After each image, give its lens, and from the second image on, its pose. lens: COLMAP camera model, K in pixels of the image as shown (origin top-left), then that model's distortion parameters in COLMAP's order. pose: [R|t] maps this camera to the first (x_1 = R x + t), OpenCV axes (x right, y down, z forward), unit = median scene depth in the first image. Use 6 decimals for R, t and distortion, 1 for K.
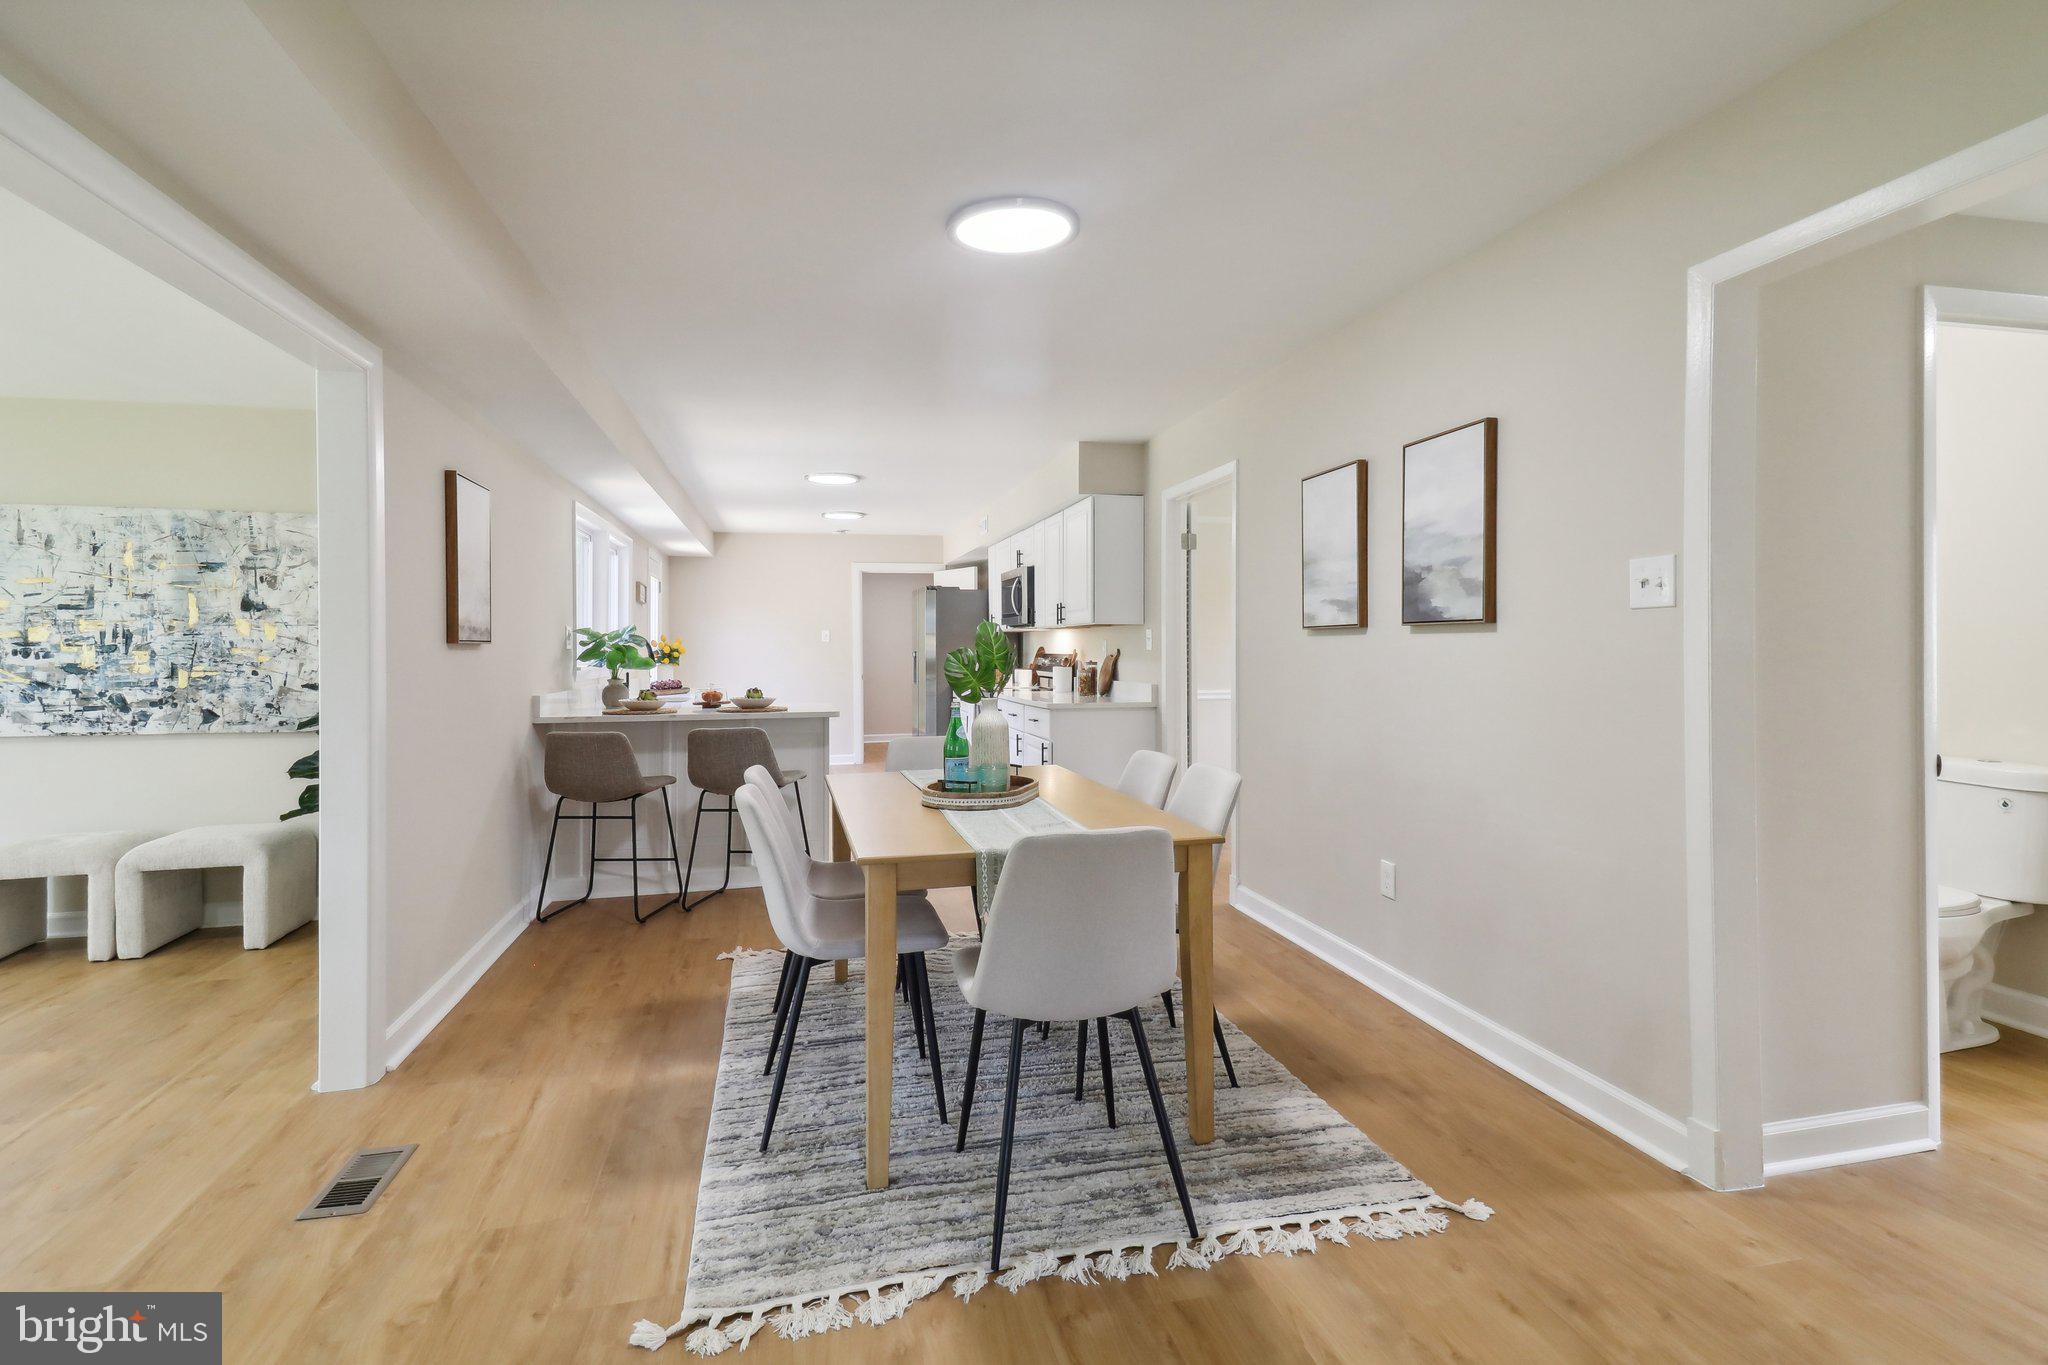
lens RADIAL K [[991.8, 0, 1027.9], [0, 991.8, 654.0], [0, 0, 1]] dist [0.038371, -0.000419]
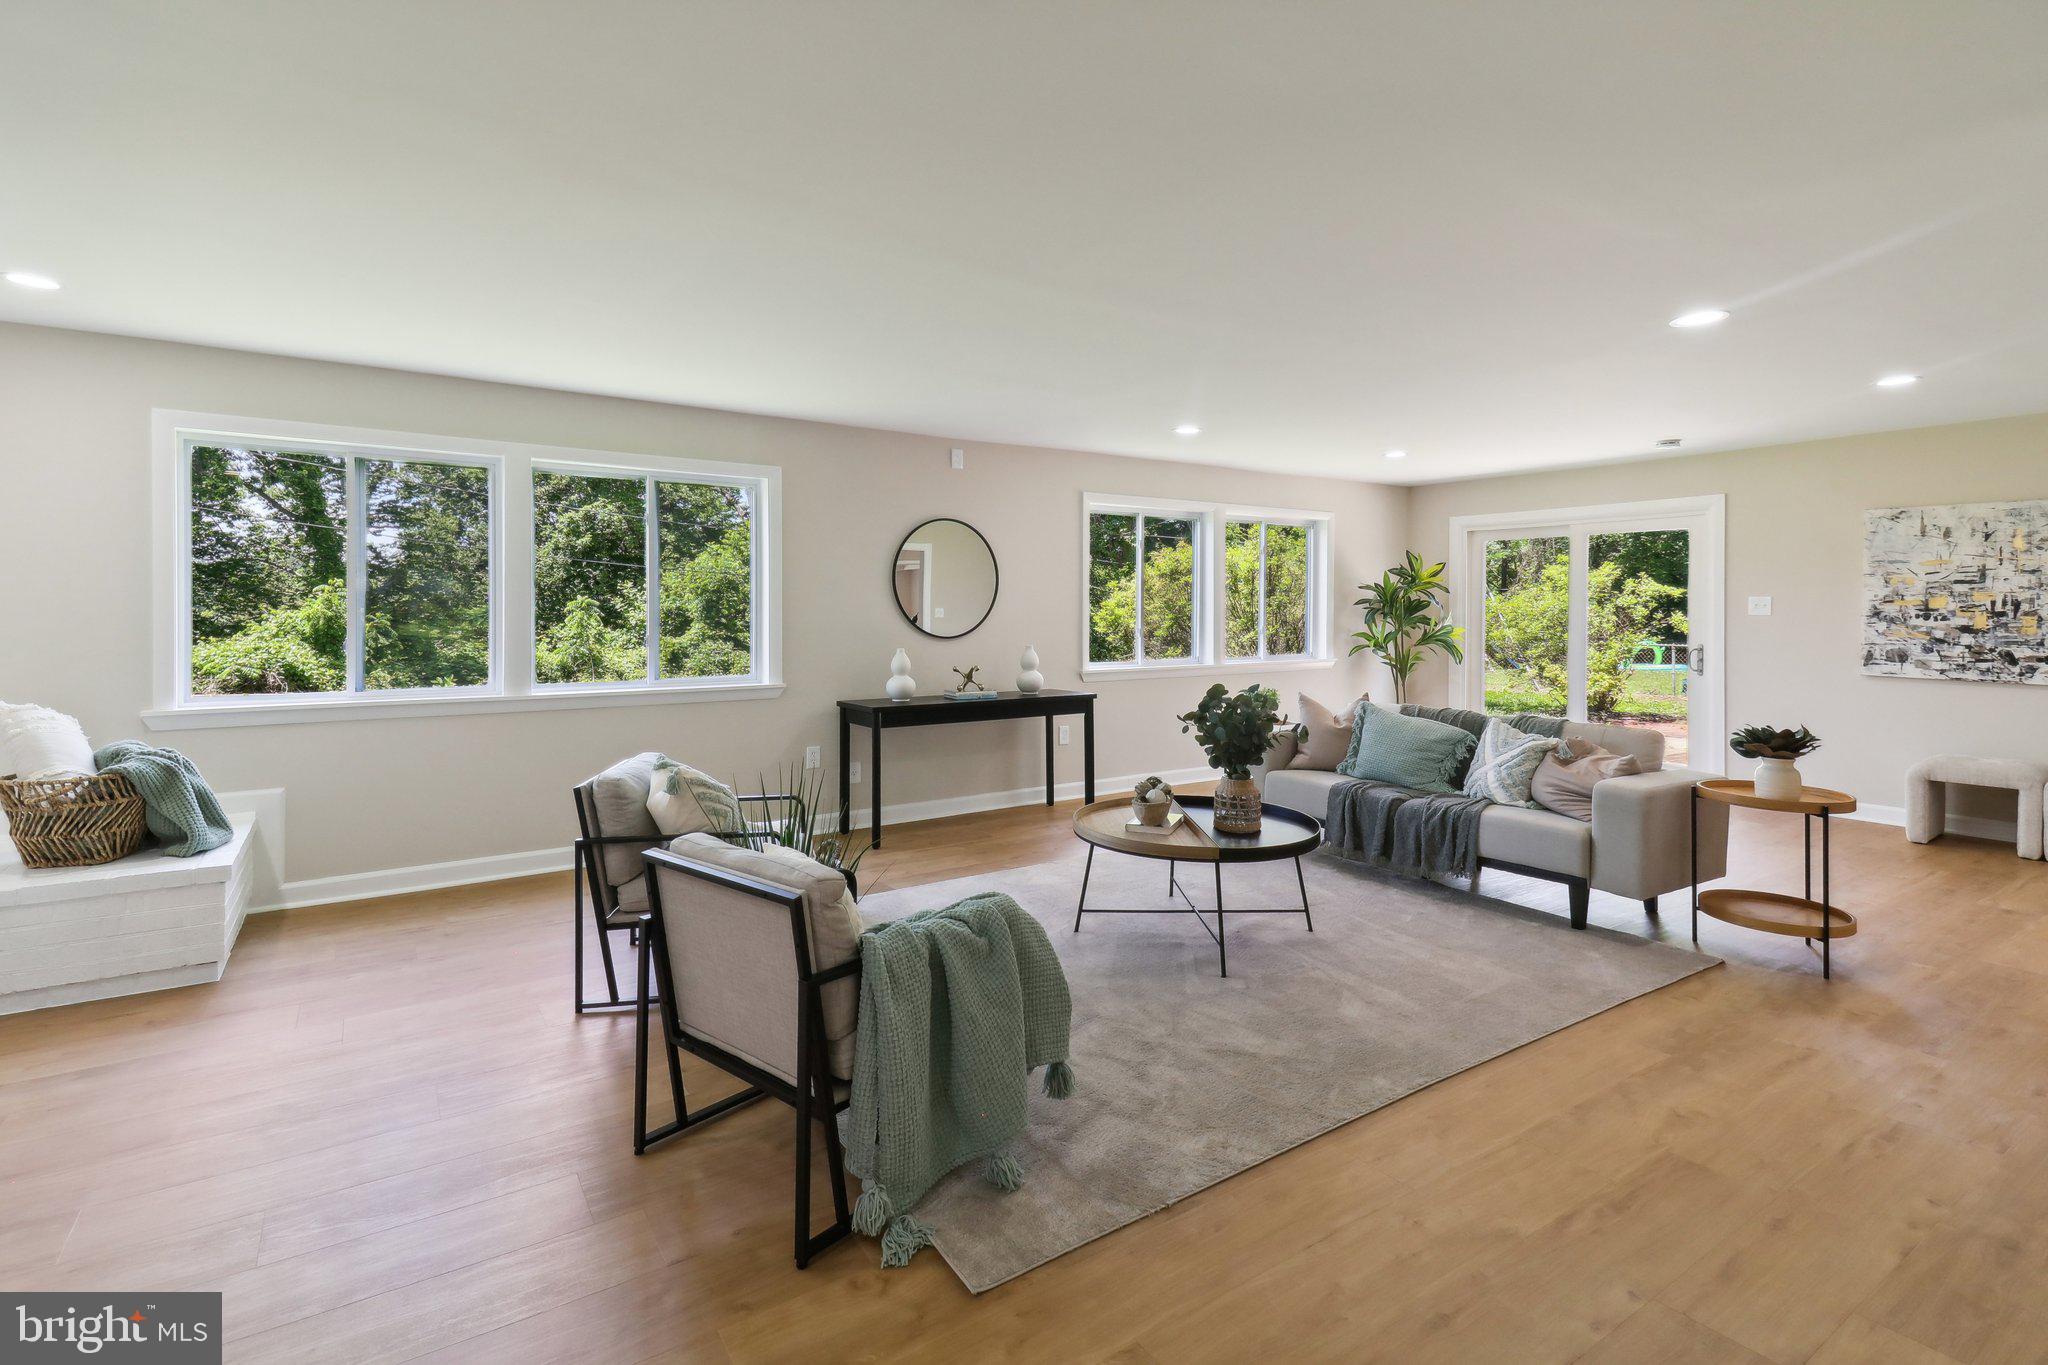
lens RADIAL K [[964.4, 0, 995.8], [0, 964.4, 606.4], [0, 0, 1]] dist [0.045898, -0.016665]
pose [[0.340014, 0.005693, -0.940403, -0.164898], [-0.010437, 0.999943, 0.002279, -0.004631], [0.940363, 0.009040, 0.340054, -0.582789]]
